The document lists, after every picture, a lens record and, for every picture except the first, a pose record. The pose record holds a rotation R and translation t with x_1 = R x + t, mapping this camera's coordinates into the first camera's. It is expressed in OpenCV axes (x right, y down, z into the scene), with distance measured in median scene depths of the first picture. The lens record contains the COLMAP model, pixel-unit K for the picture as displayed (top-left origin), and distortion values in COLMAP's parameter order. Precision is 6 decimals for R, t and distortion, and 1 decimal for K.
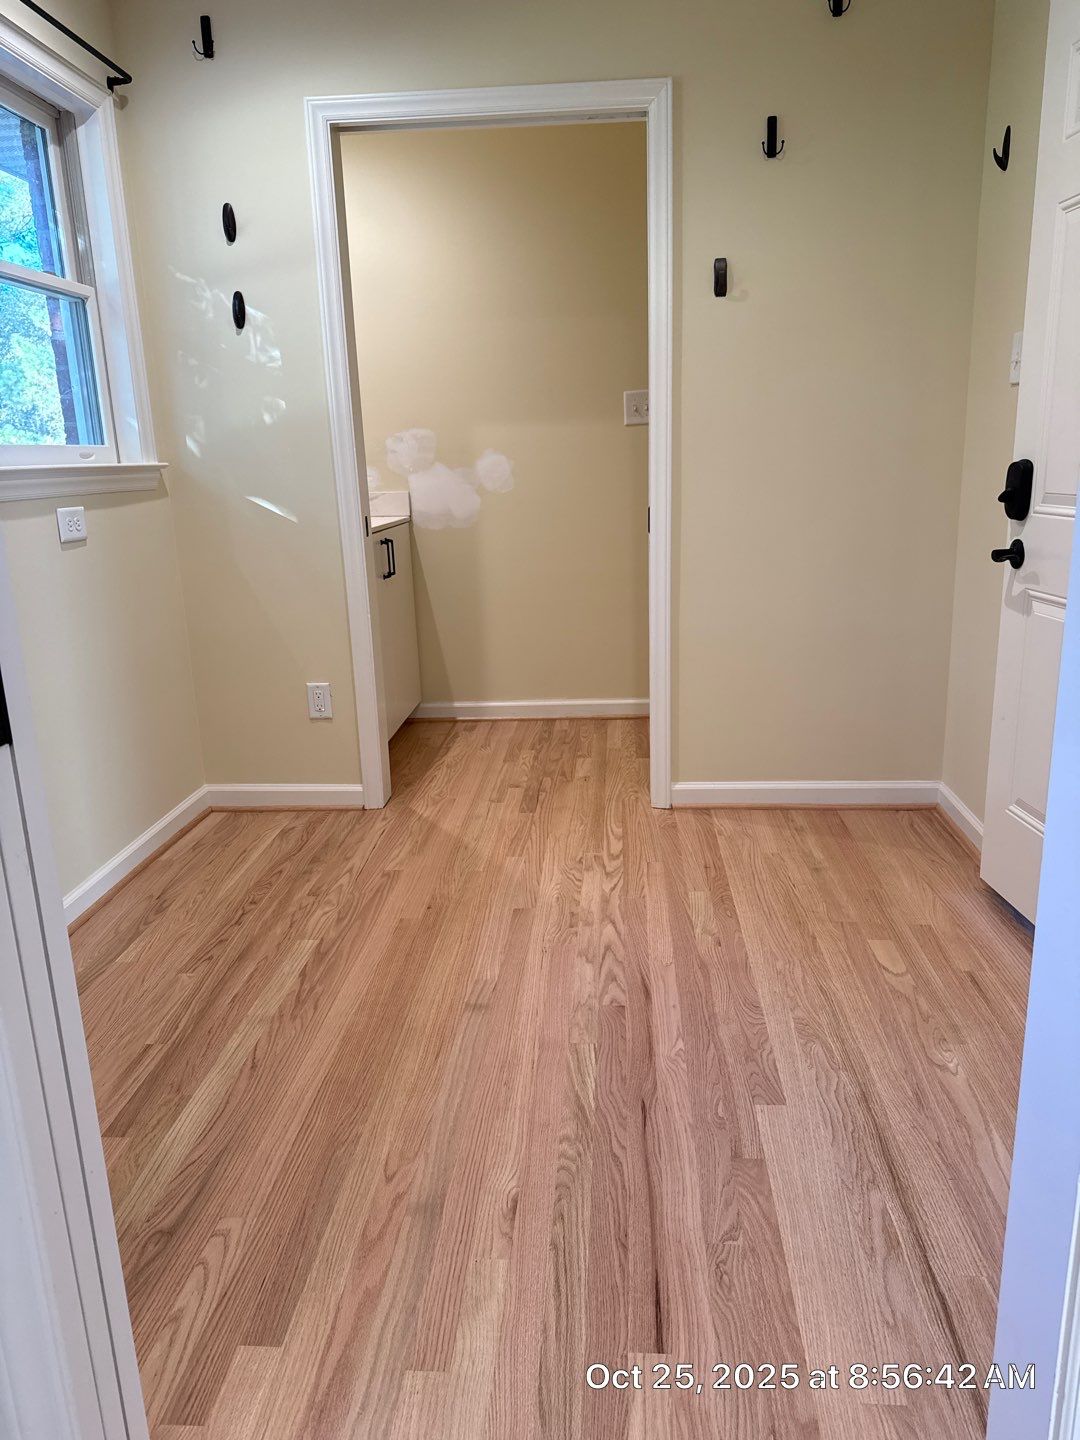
lens RADIAL K [[1025.2, 0, 563.5], [0, 1025.2, 721.6], [0, 0, 1]] dist [0.060568, -0.102400]
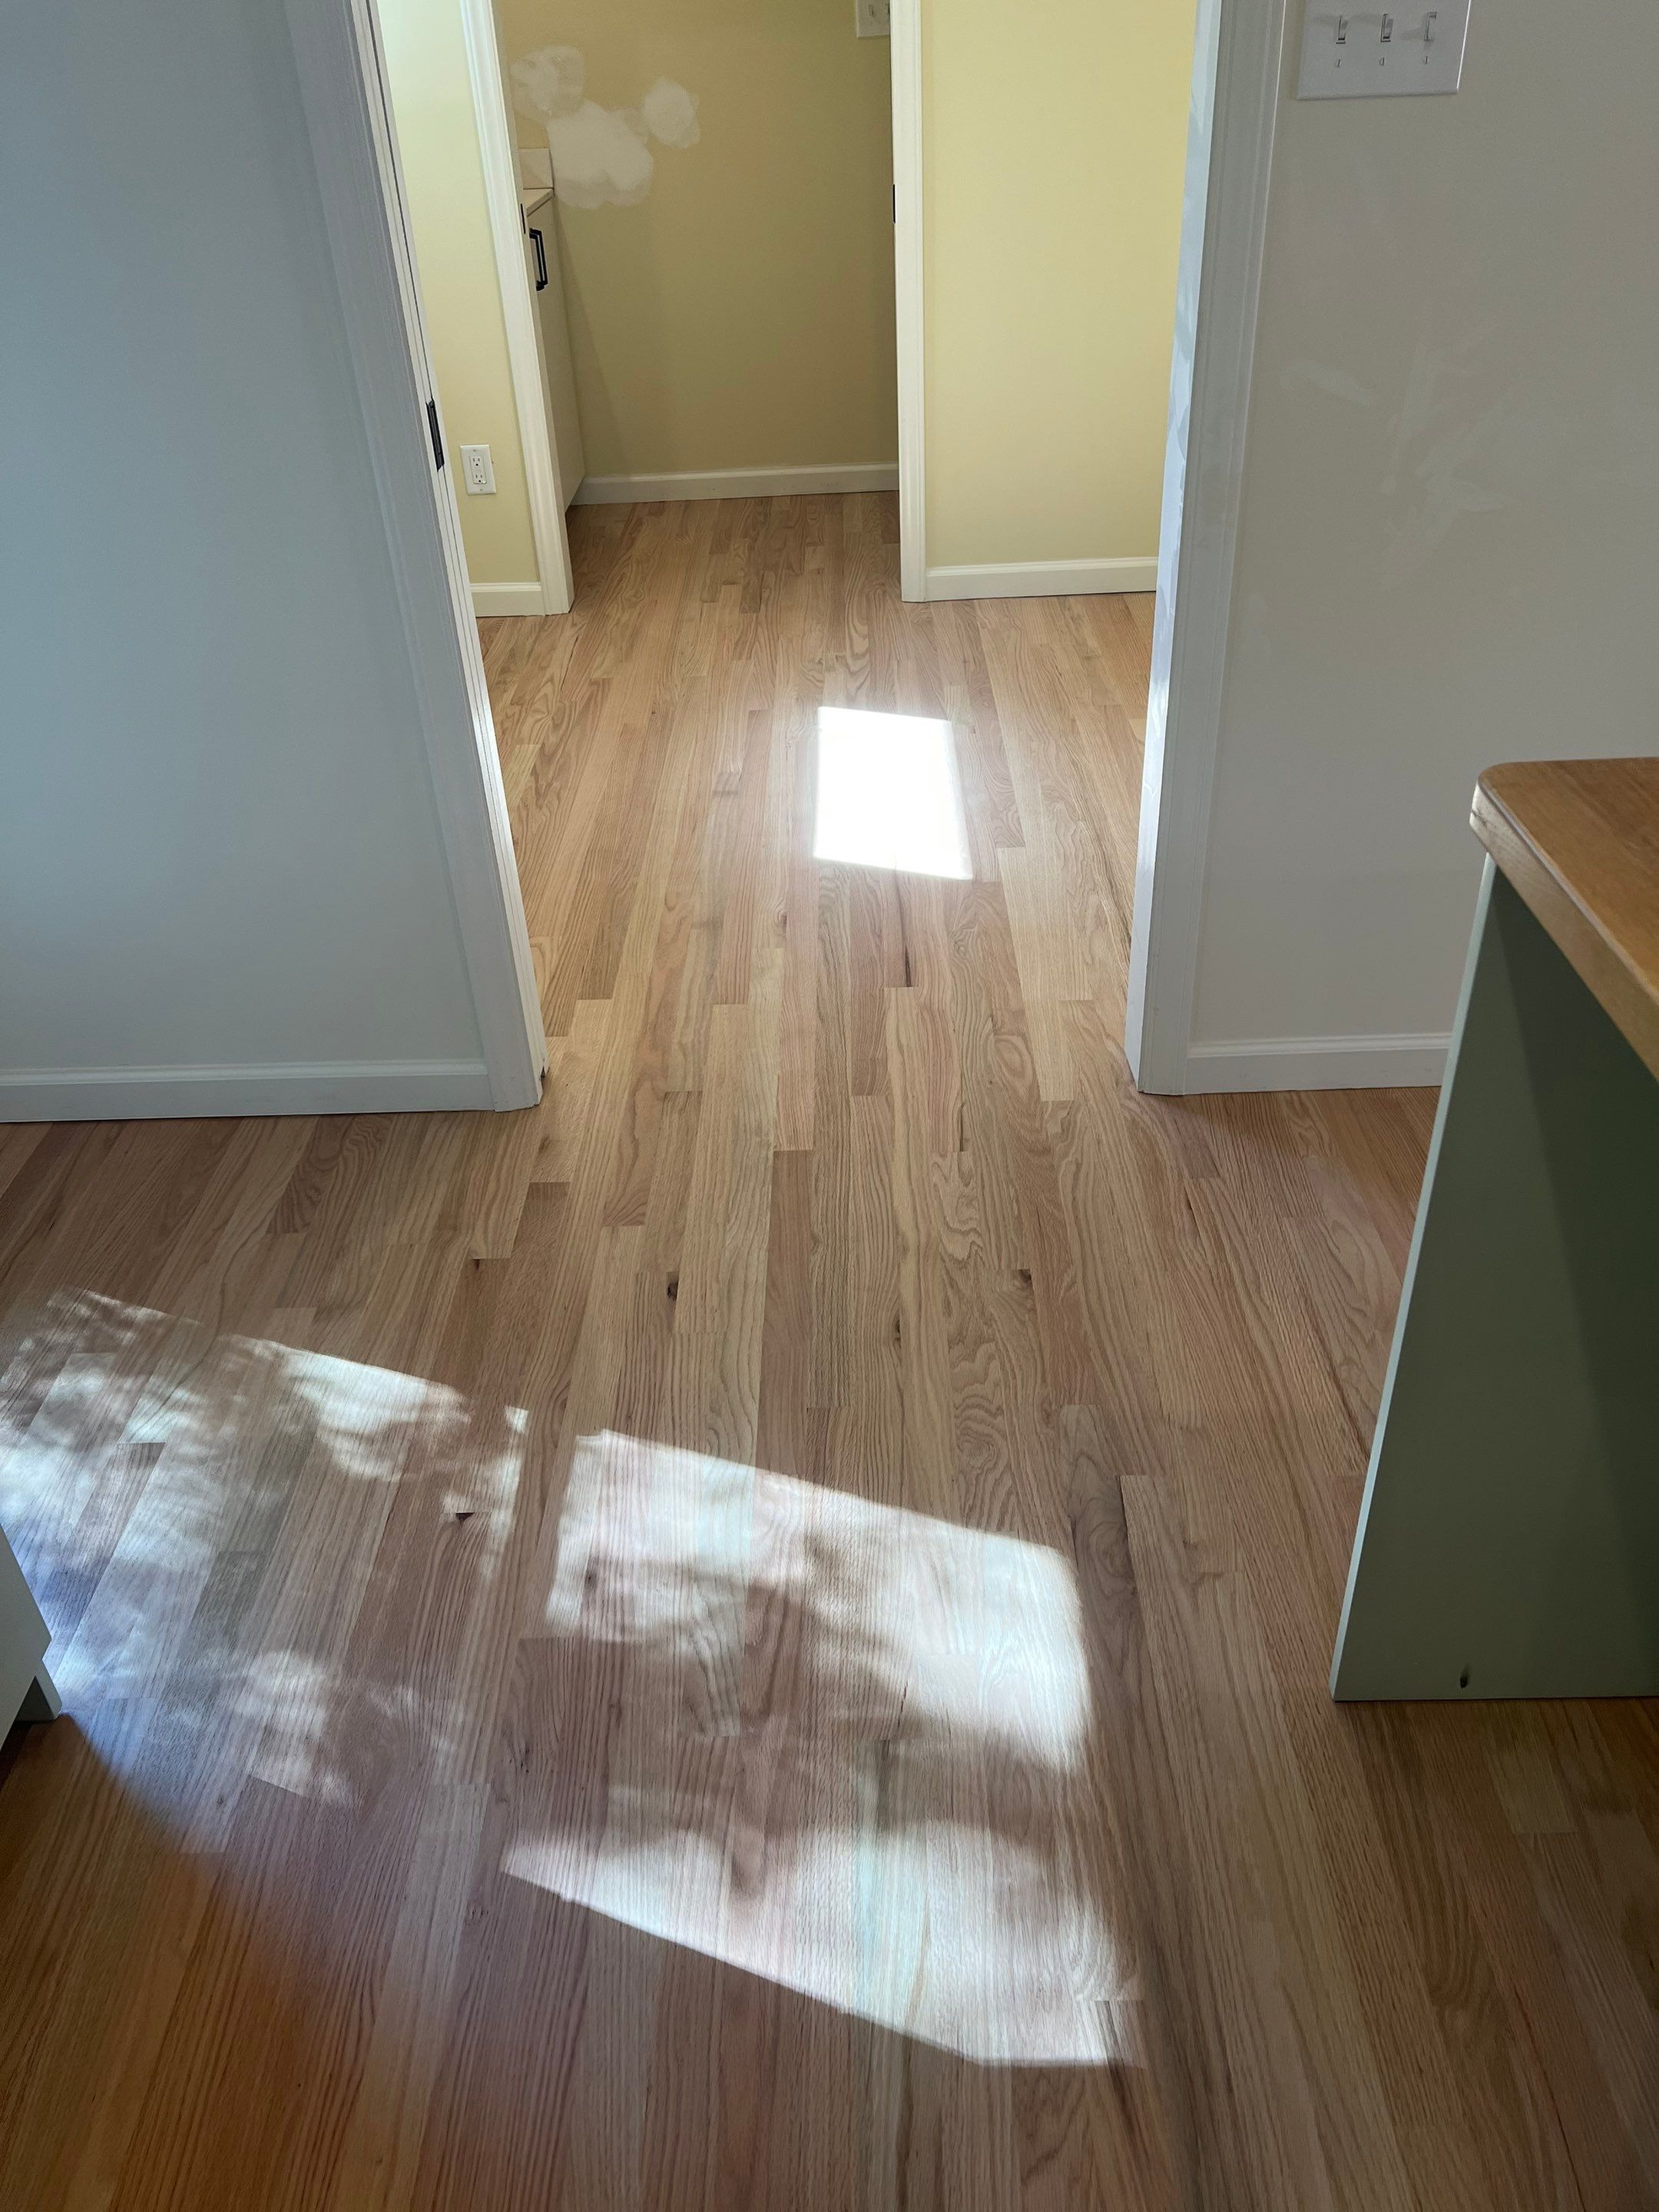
lens RADIAL K [[1574.9, 0, 865.6], [0, 1574.9, 1108.5], [0, 0, 1]] dist [0.060568, -0.102400]
pose [[0.997850, -0.043348, 0.049148, -0.026654], [0.023676, 0.937781, 0.346421, 0.029044], [-0.061107, -0.344512, 0.936791, -0.370379]]
